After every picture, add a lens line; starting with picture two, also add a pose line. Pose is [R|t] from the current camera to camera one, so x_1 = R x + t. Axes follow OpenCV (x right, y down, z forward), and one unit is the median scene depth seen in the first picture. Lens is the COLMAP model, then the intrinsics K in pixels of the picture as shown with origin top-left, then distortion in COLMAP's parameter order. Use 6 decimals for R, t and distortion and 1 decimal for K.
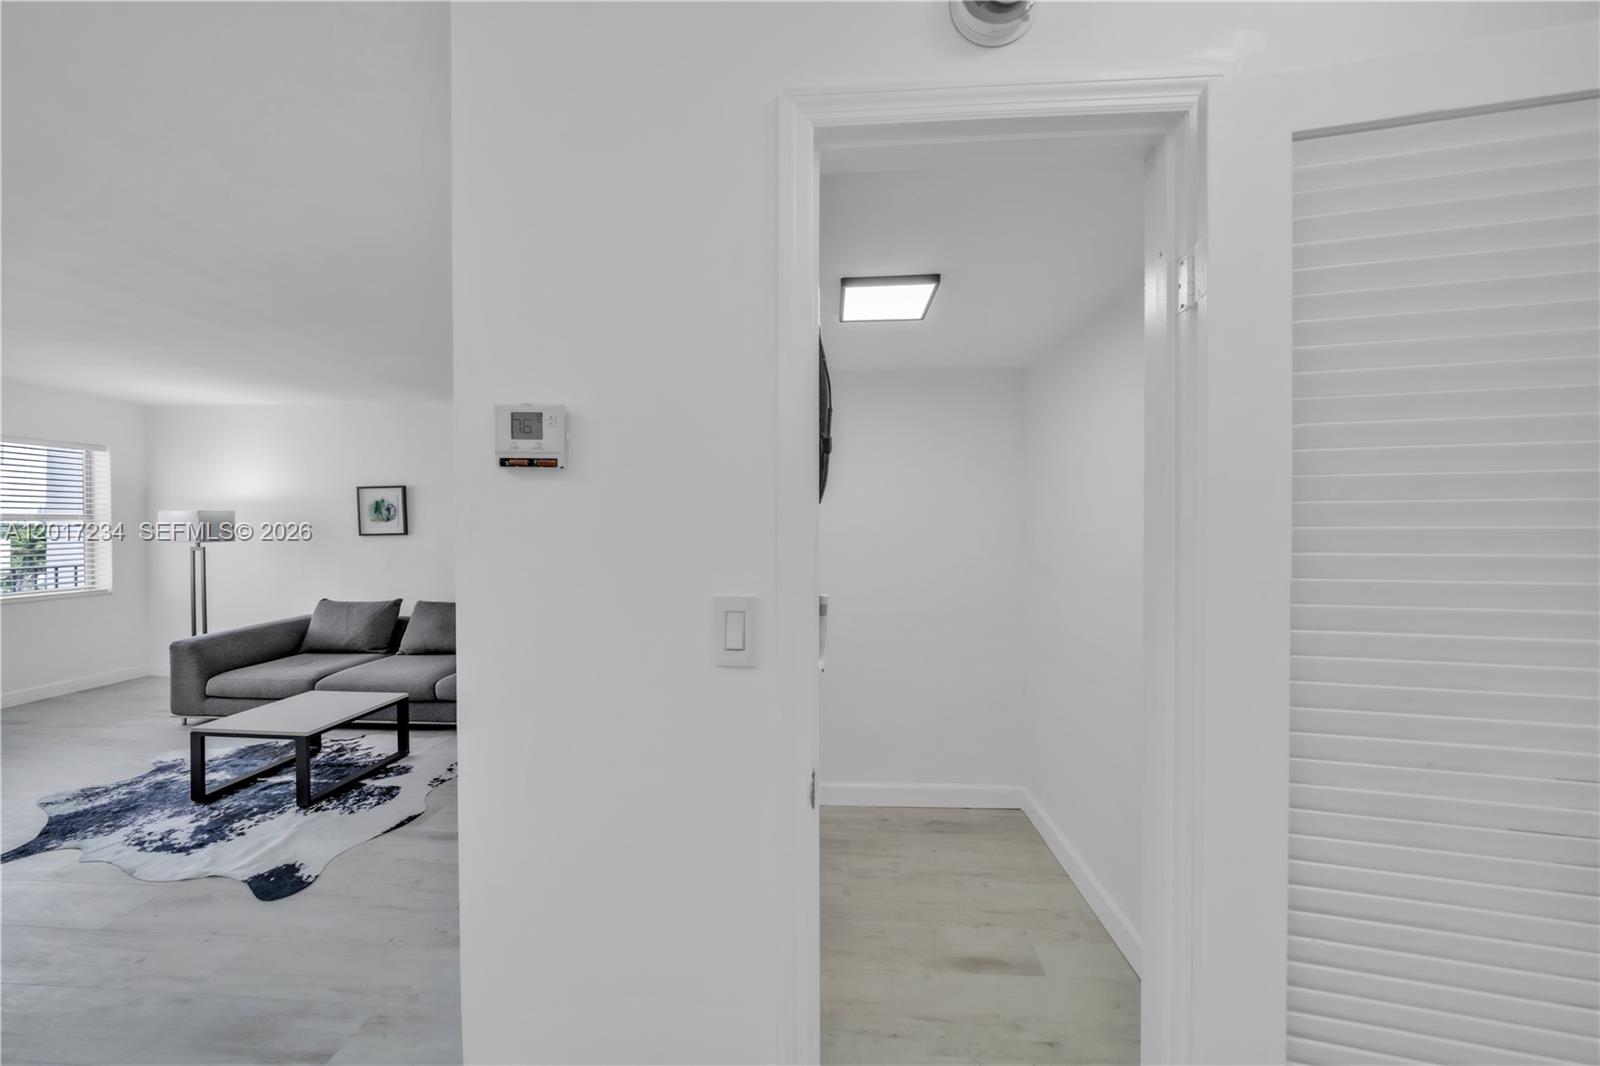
lens RADIAL K [[560.0, 0, 793.6], [0, 560.0, 526.8], [0, 0, 1]] dist [-0.004759, 0.000819]
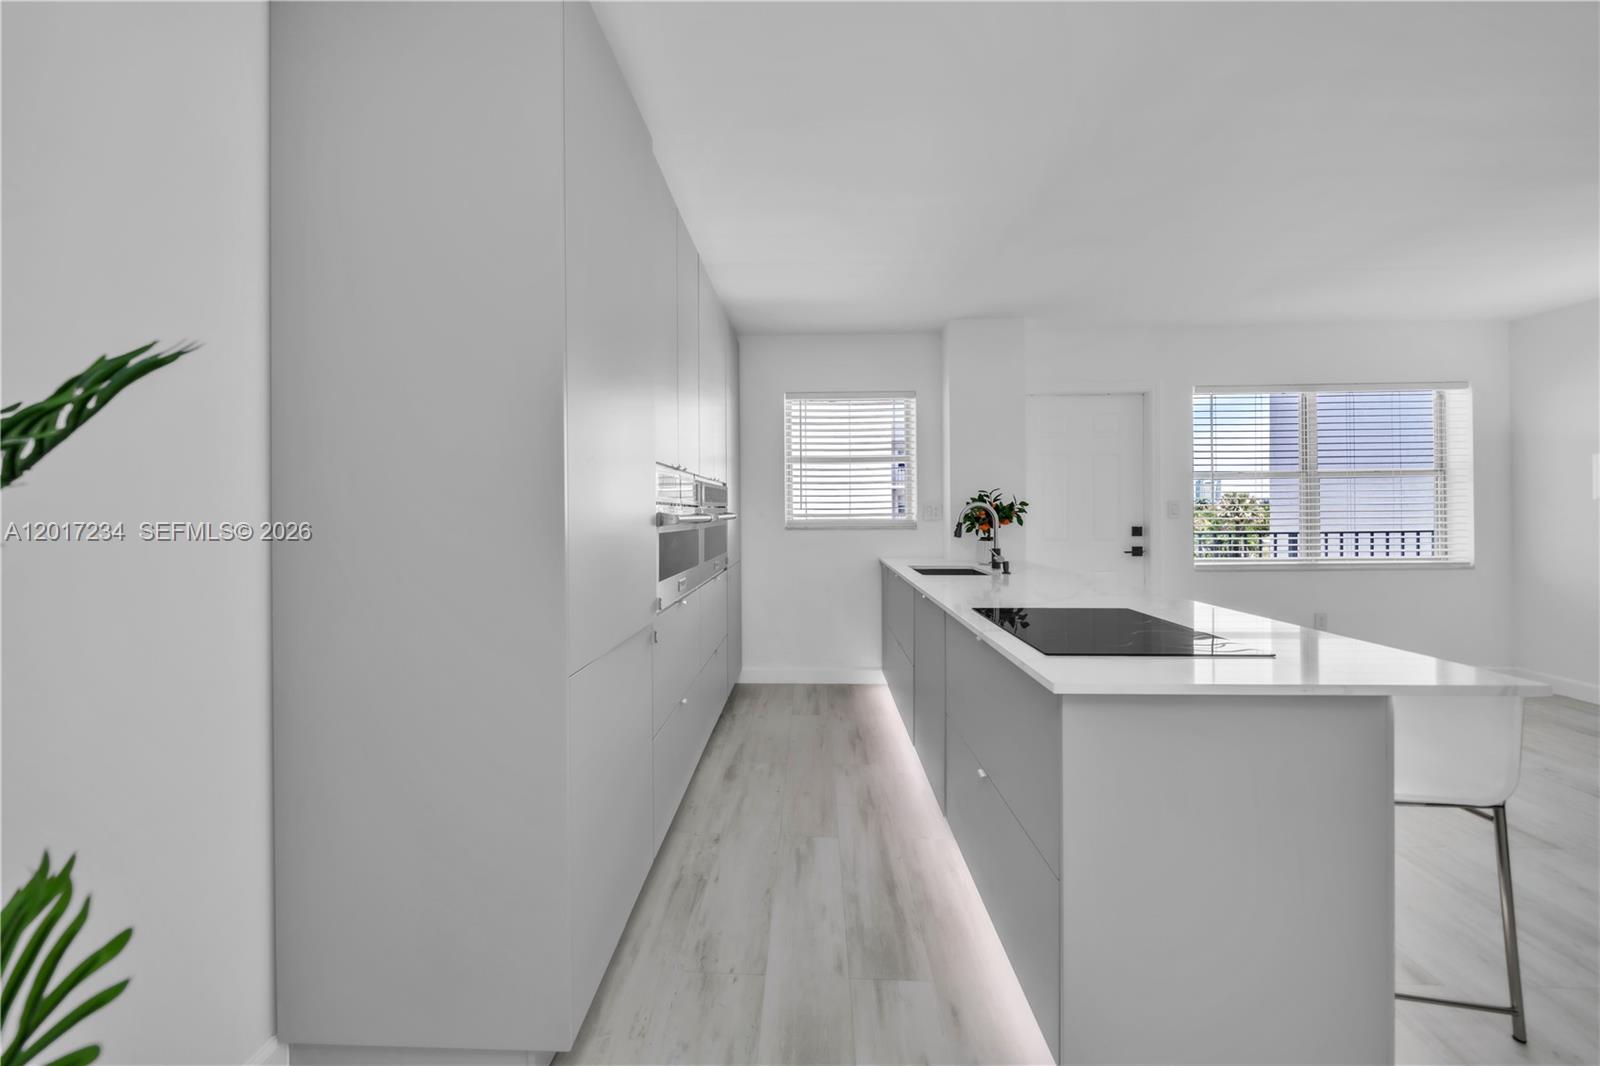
lens RADIAL K [[557.6, 0, 789.6], [0, 557.6, 508.8], [0, 0, 1]] dist [-0.006040, 0.000322]
pose [[0.025006, -0.001652, -0.999686, -0.668158], [0.010245, 0.999947, -0.001396, 0.039109], [0.999635, -0.010207, 0.025022, 0.016494]]
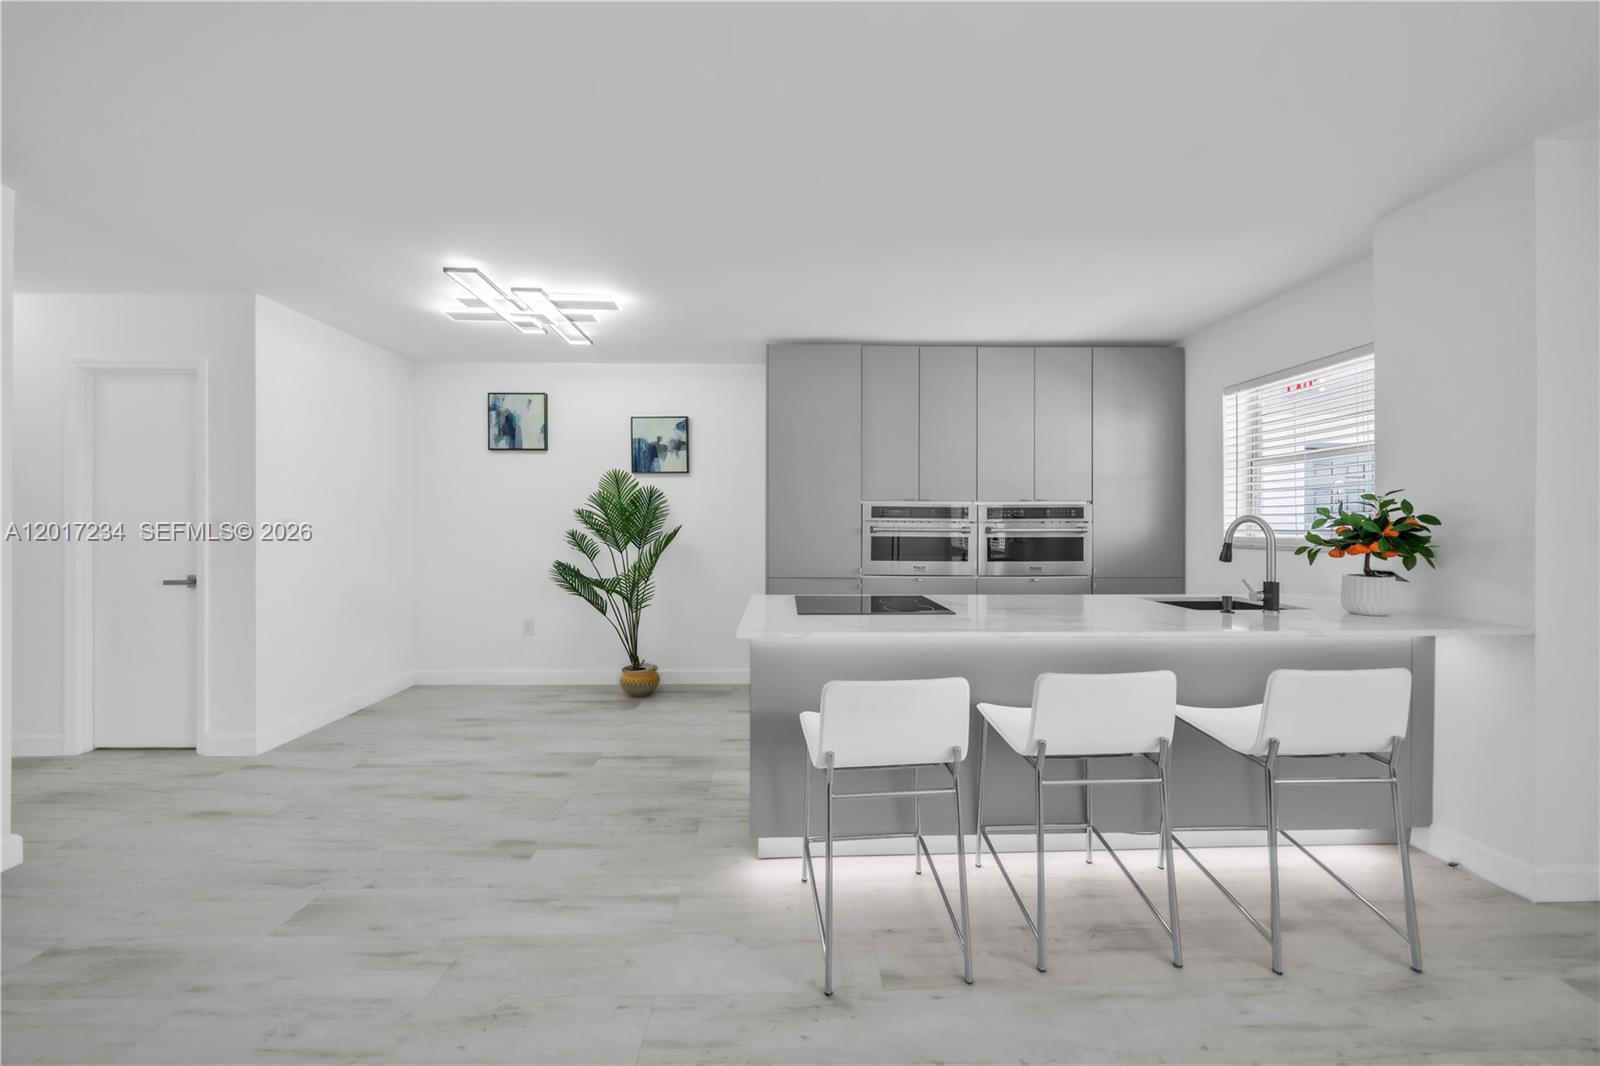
lens RADIAL K [[560.0, 0, 793.8], [0, 560.0, 528.8], [0, 0, 1]] dist [-0.004759, 0.000819]
pose [[-0.996676, 0.000922, -0.081456, -0.976632], [0.000882, 0.999999, 0.000521, 0.045234], [0.081457, 0.000448, -0.996677, 0.973452]]
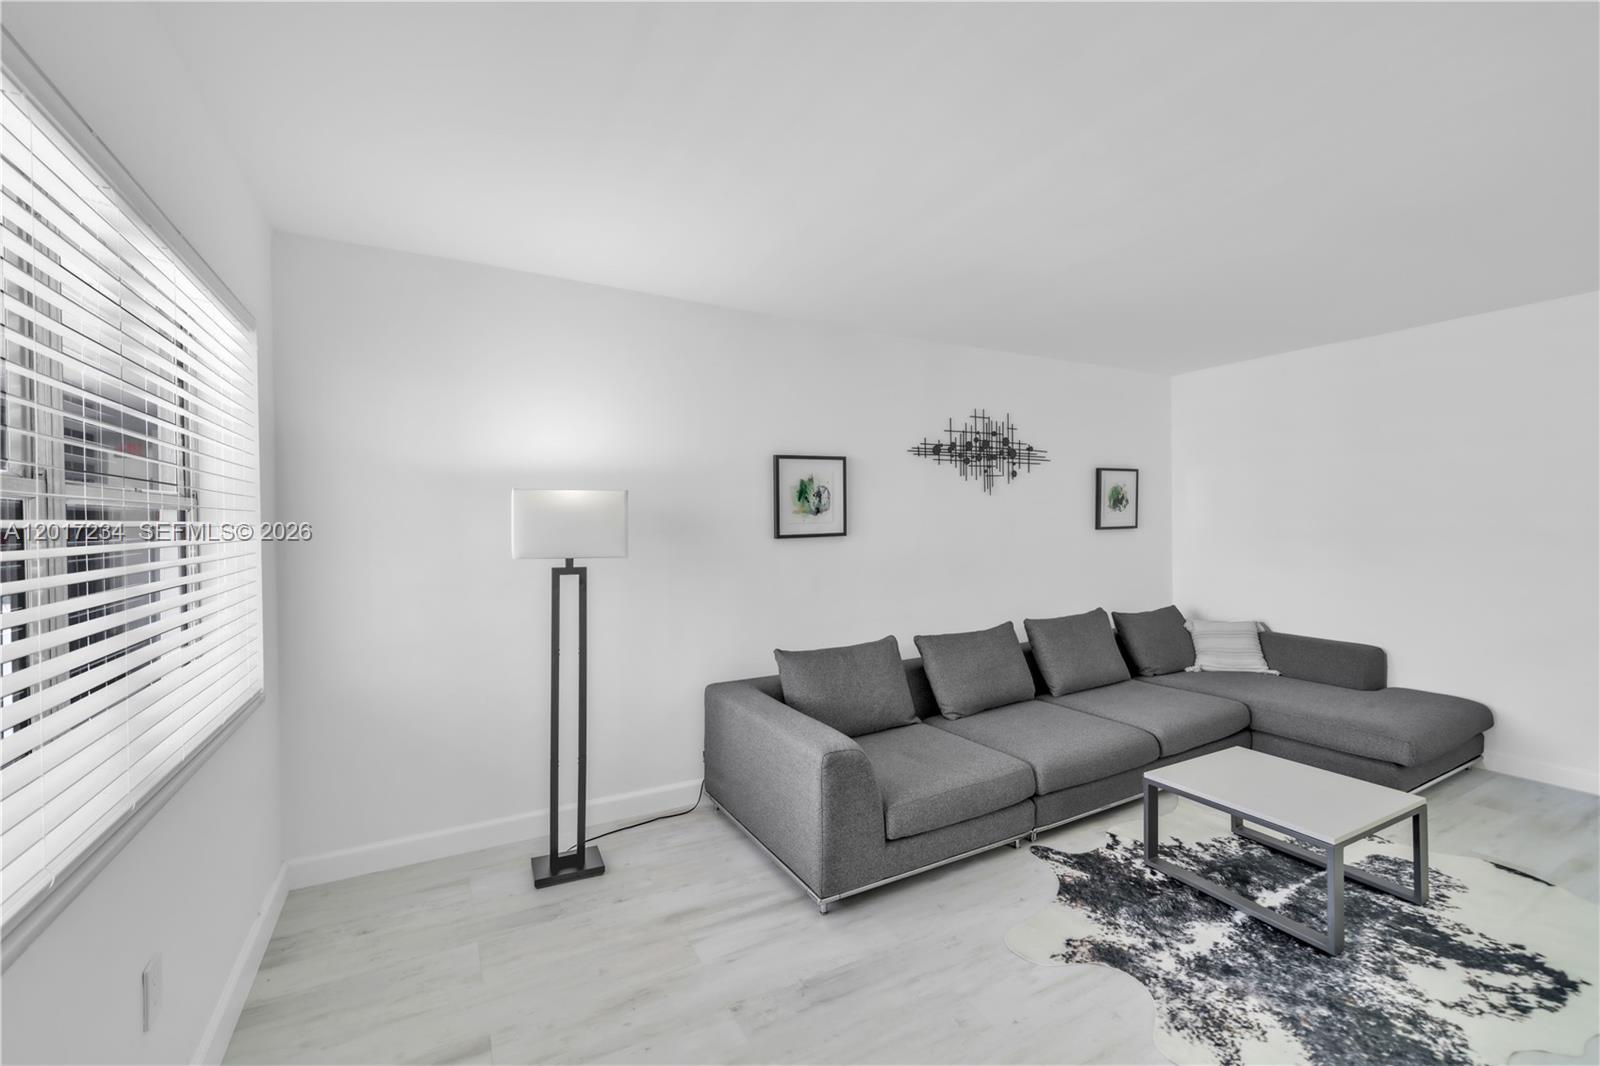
lens RADIAL K [[667.7, 0, 799.2], [0, 667.7, 514.7], [0, 0, 1]] dist [-0.005773, 0.002711]
pose [[0.841674, -0.002043, 0.539982, -1.663418], [0.011079, 0.999848, -0.013485, 0.000506], [-0.539872, 0.017332, 0.841569, 0.576093]]
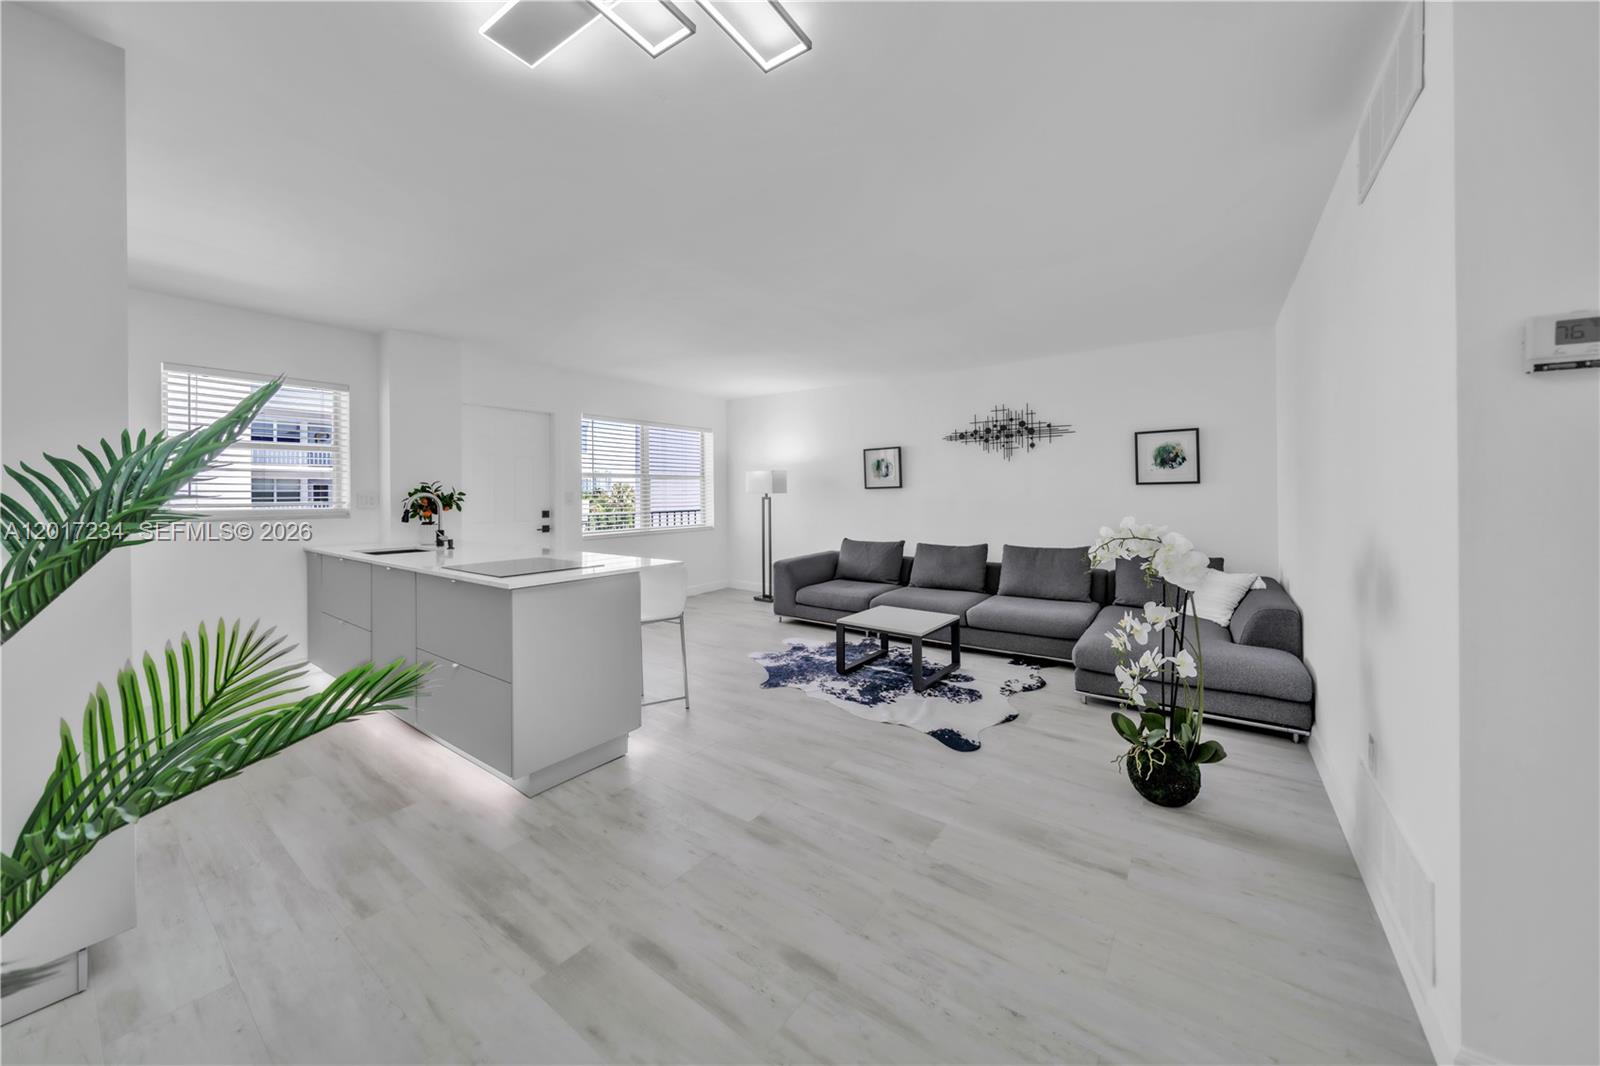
lens RADIAL K [[560.0, 0, 797.3], [0, 560.0, 506.1], [0, 0, 1]] dist [-0.004759, 0.000819]
pose [[0.844057, 0.008585, -0.536184, -0.346281], [0.005125, 0.999697, 0.024073, 0.033990], [0.536229, -0.023067, 0.843758, -0.193446]]
